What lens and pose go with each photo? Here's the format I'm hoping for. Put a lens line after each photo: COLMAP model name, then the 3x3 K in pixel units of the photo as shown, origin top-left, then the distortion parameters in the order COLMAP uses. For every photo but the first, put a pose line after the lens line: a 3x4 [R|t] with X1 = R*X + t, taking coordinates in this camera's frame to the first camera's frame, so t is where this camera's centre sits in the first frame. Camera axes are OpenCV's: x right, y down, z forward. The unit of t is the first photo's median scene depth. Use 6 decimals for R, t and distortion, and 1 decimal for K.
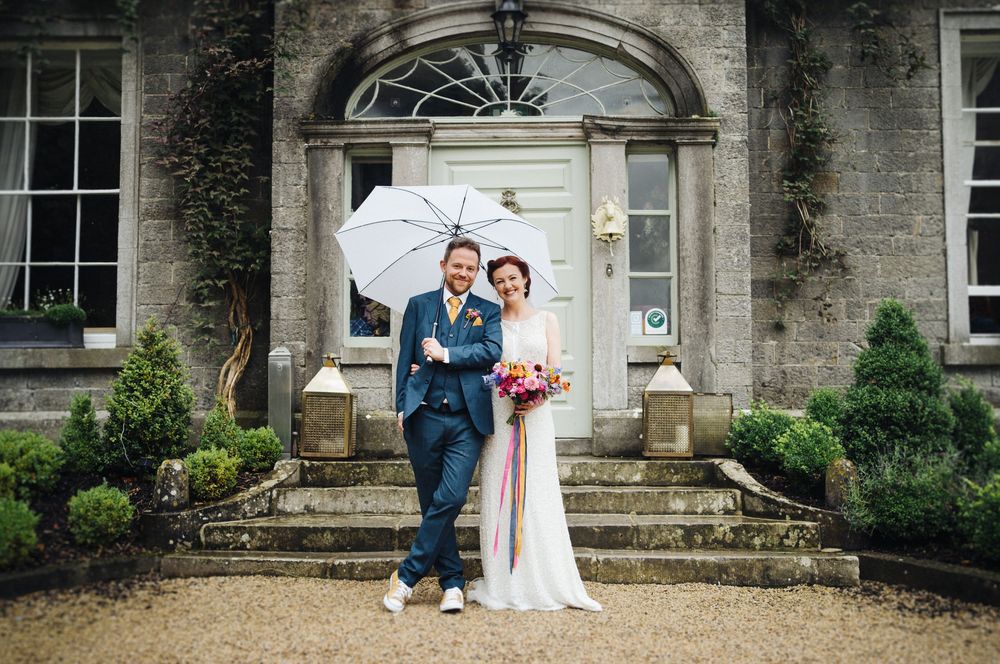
lens RADIAL K [[982.3, 0, 498.7], [0, 982.3, 333.2], [0, 0, 1]] dist [0.065436, 0.000000]
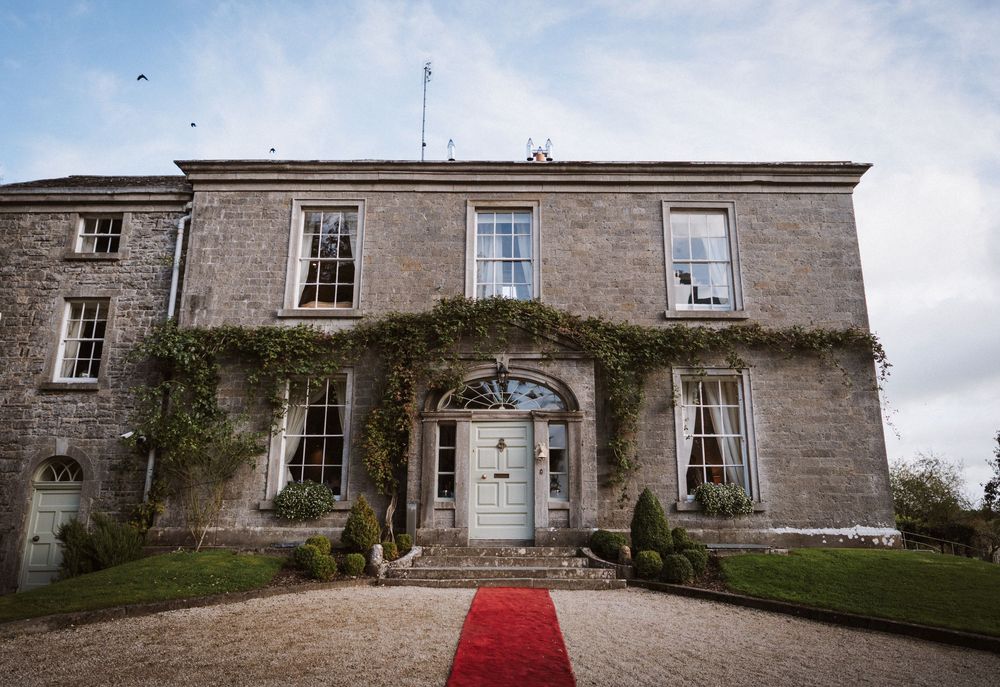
lens RADIAL K [[721.3, 0, 505.4], [0, 721.3, 339.0], [0, 0, 1]] dist [-0.049909, -0.000709]
pose [[0.999591, 0.012632, 0.025673, -0.031476], [-0.007342, 0.980465, -0.196556, -0.032709], [-0.027654, 0.196287, 0.980156, -0.861587]]
